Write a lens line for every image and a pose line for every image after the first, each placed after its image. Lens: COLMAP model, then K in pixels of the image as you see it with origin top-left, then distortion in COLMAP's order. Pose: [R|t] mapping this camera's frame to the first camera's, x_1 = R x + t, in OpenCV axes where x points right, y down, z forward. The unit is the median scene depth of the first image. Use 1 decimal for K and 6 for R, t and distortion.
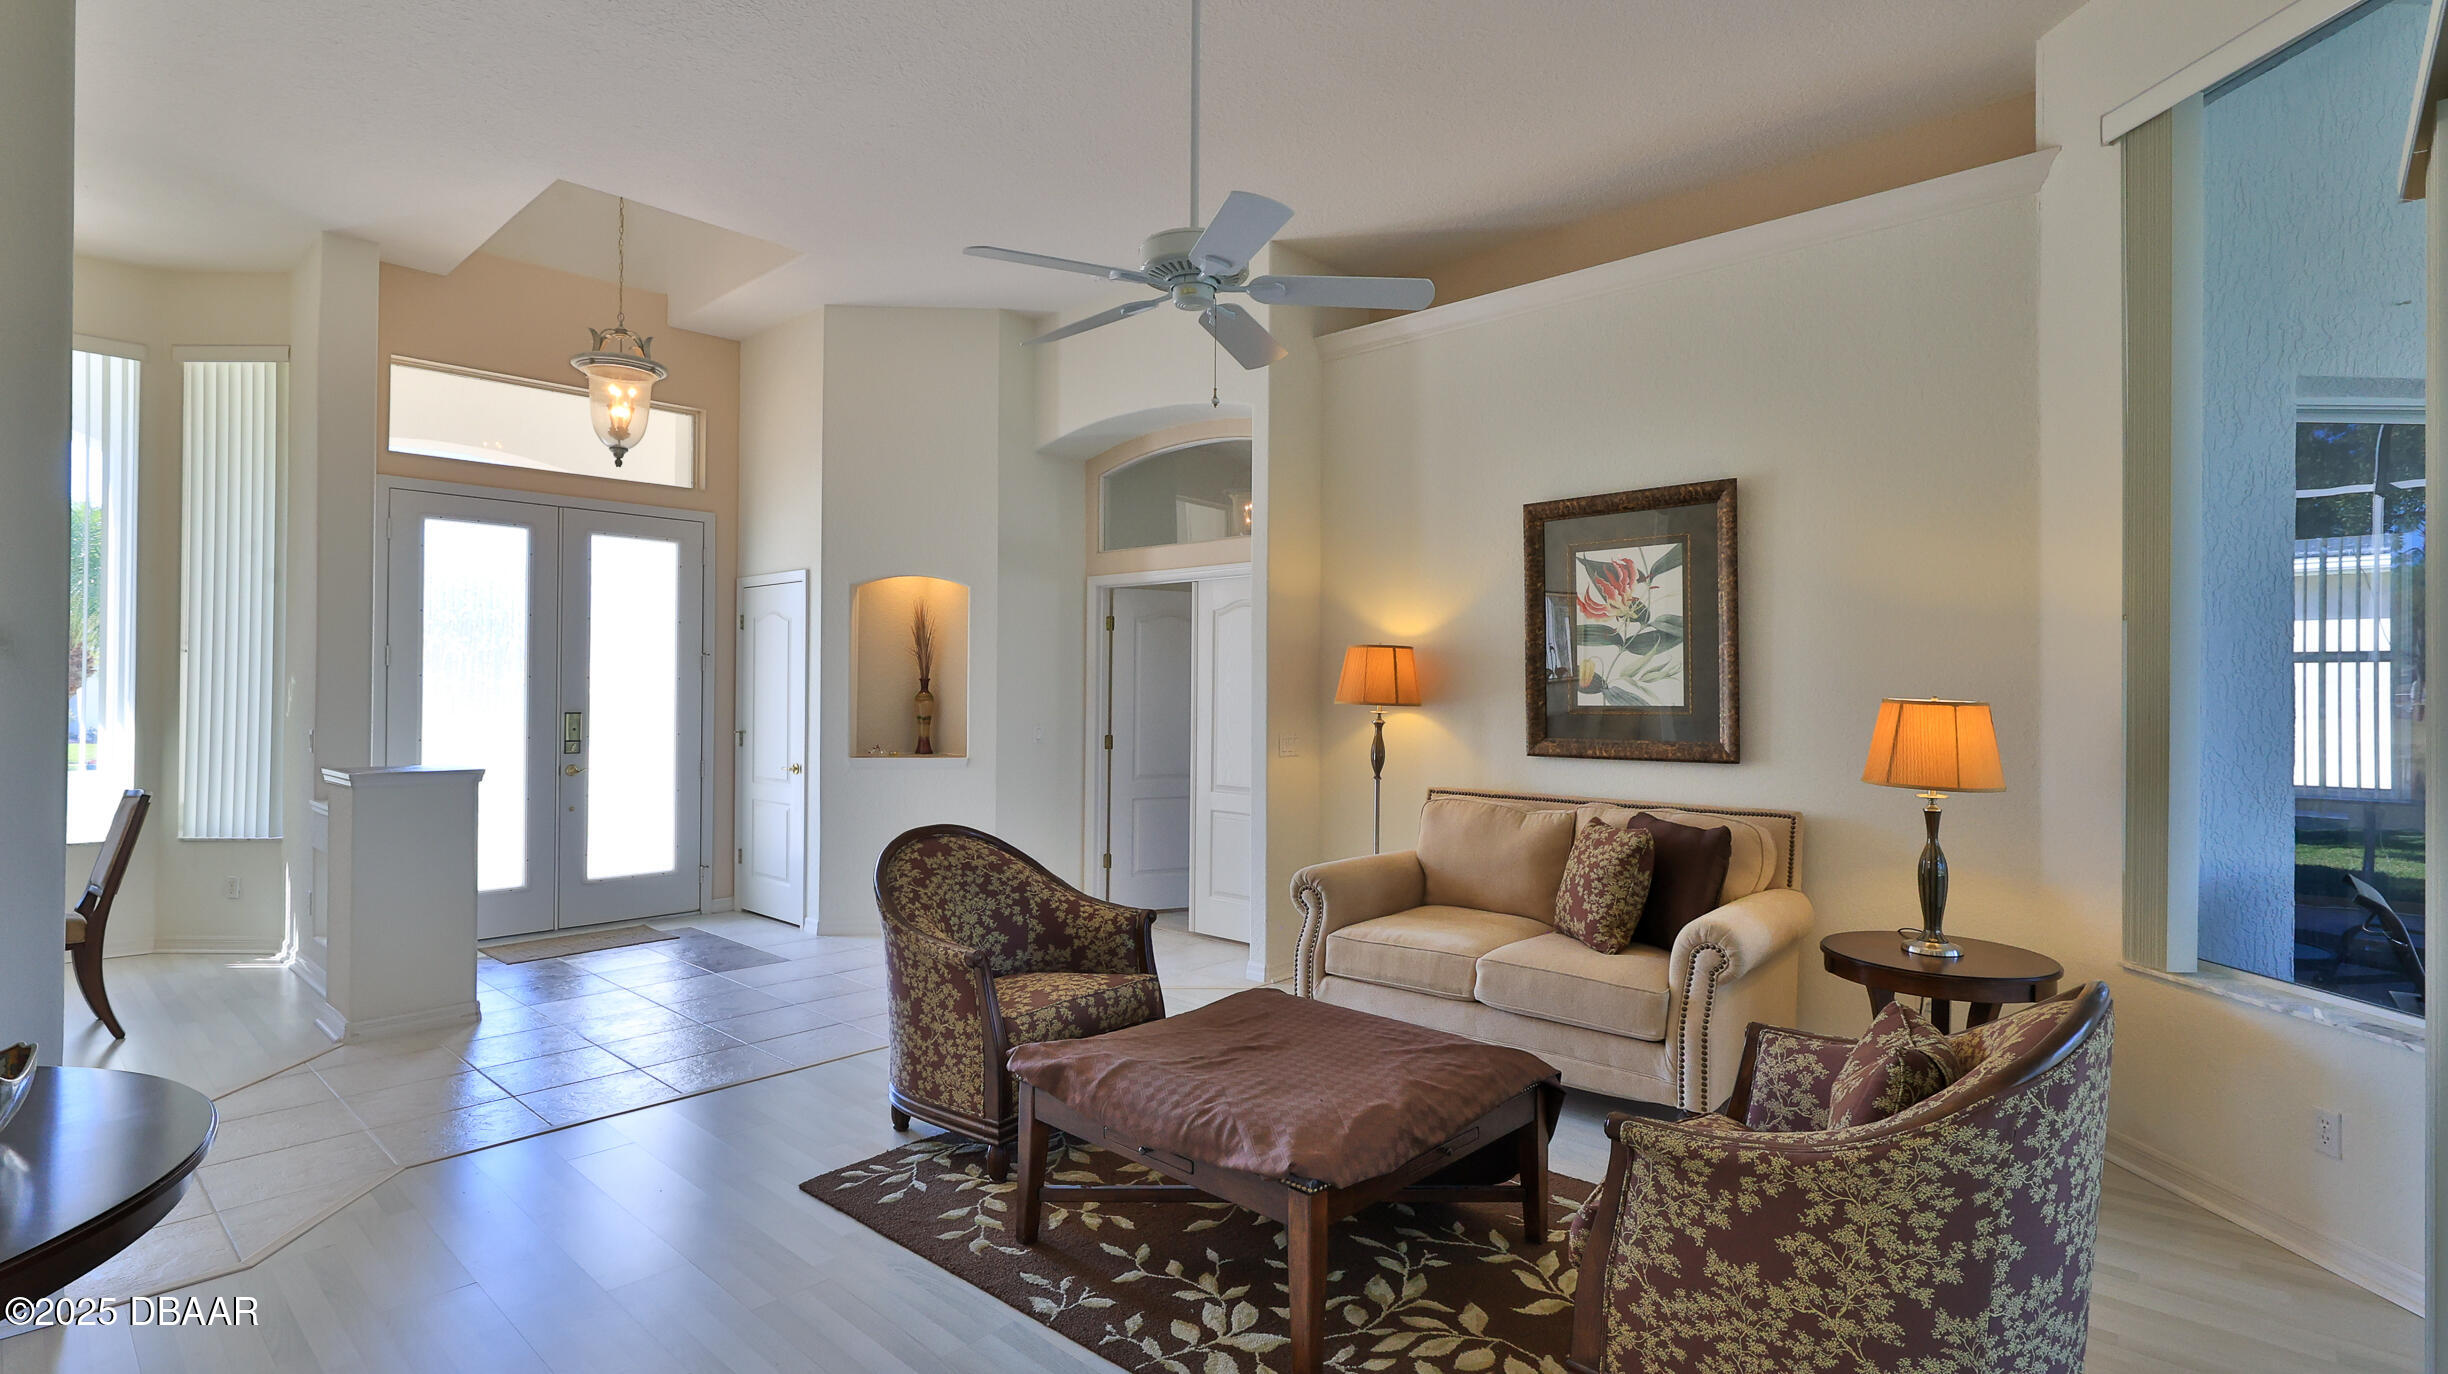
lens RADIAL K [[1163.1, 0, 1216.4], [0, 1163.1, 680.2], [0, 0, 1]] dist [0.002584, 0.000659]
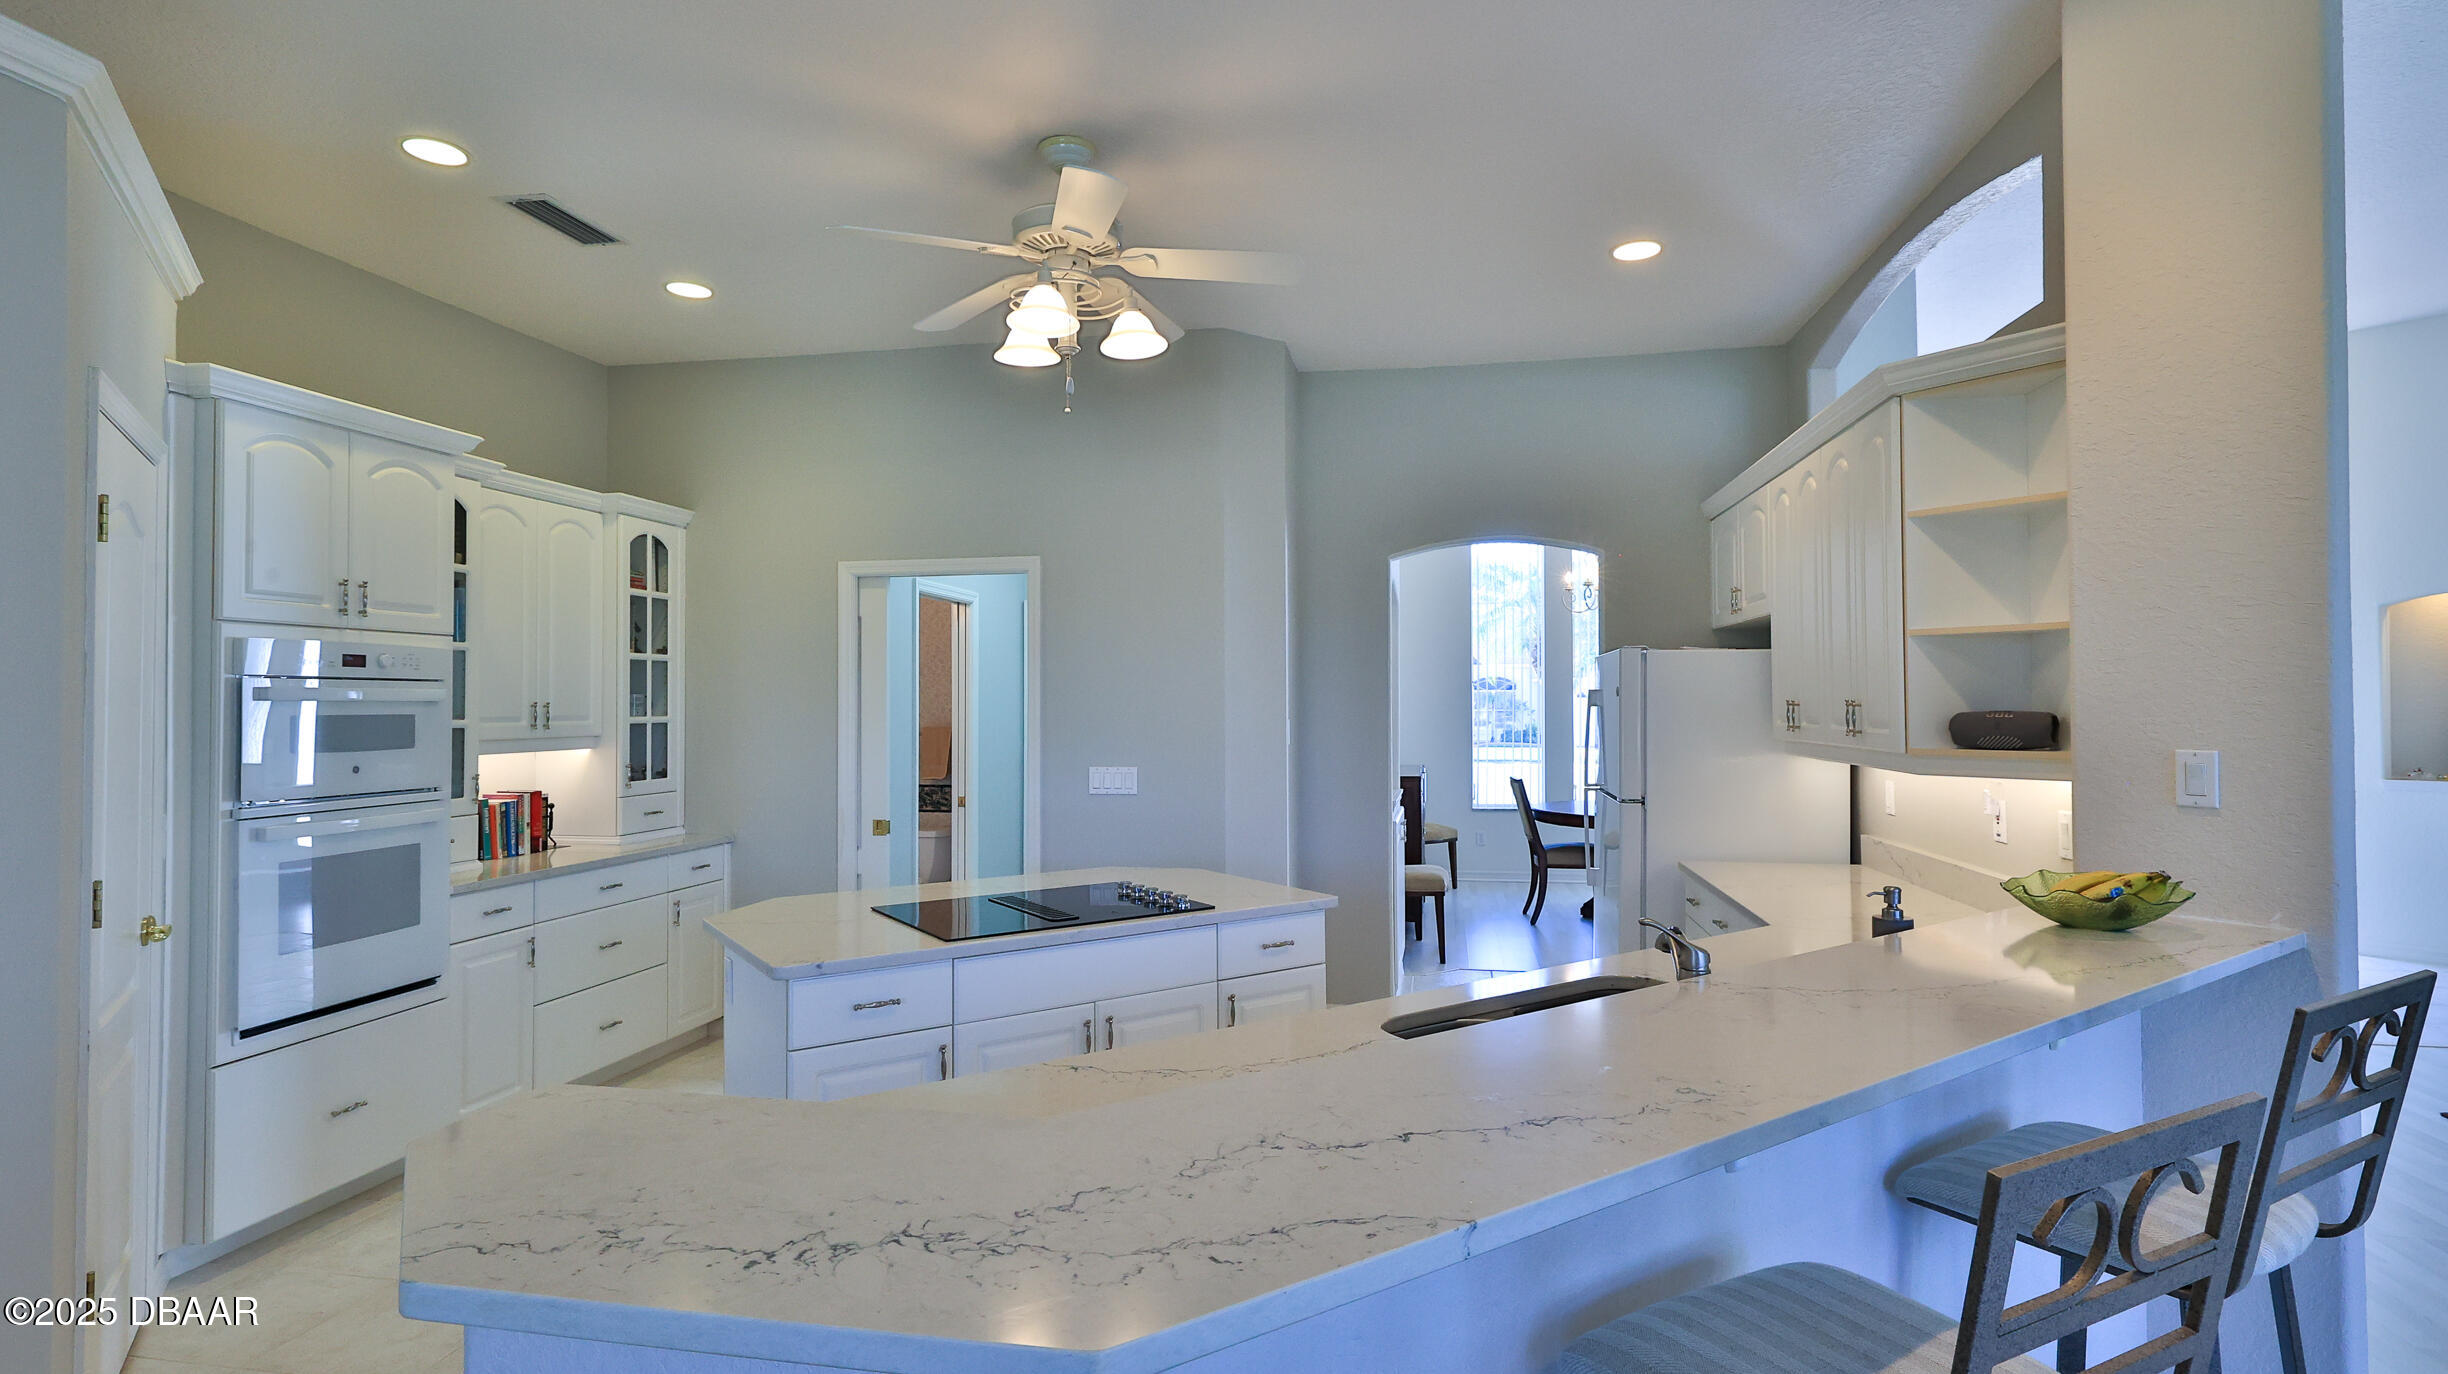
lens RADIAL K [[1197.9, 0, 1222.4], [0, 1197.9, 682.6], [0, 0, 1]] dist [0.000708, 0.000330]
pose [[0.537024, -0.021734, -0.843287, 0.025186], [0.013141, 0.999762, -0.017399, -0.015745], [0.843464, -0.001738, 0.537182, -0.527348]]
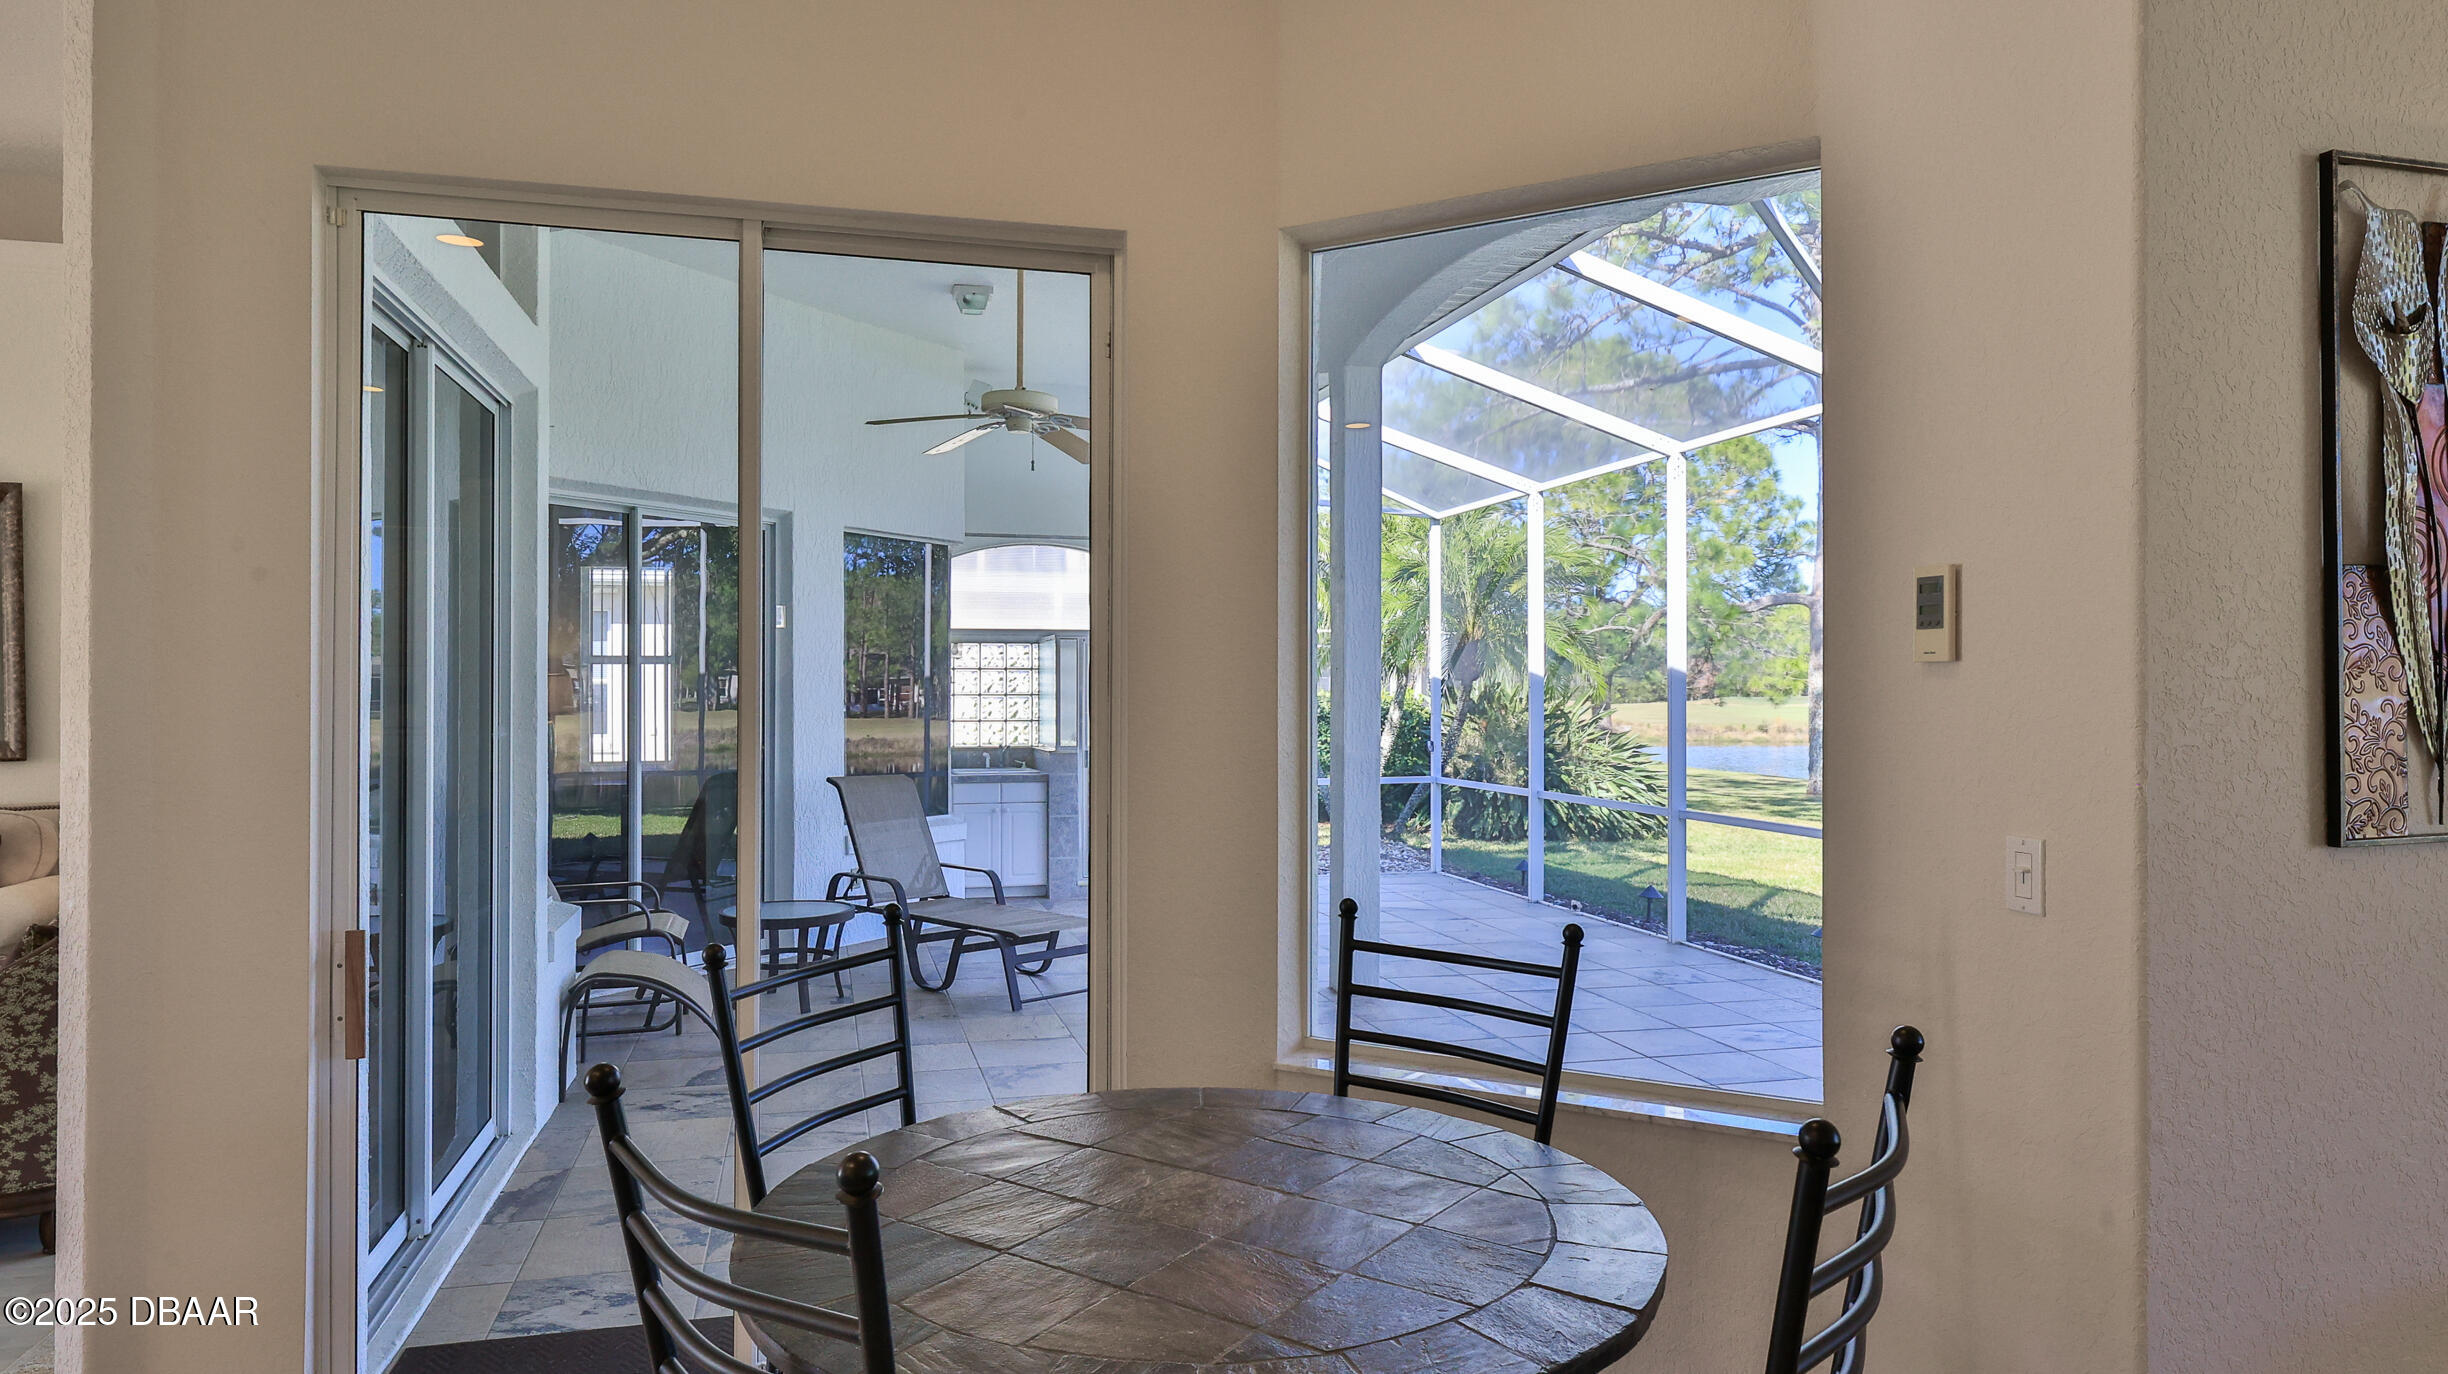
lens RADIAL K [[1456.0, 0, 1224.0], [0, 1456.0, 687.0], [0, 0, 1]] dist [0.000934, 0.000251]
pose [[0.520928, -0.004605, 0.853588, -0.089664], [-0.002463, 0.999973, 0.006898, -0.004736], [-0.853597, -0.005696, 0.520903, -0.522386]]
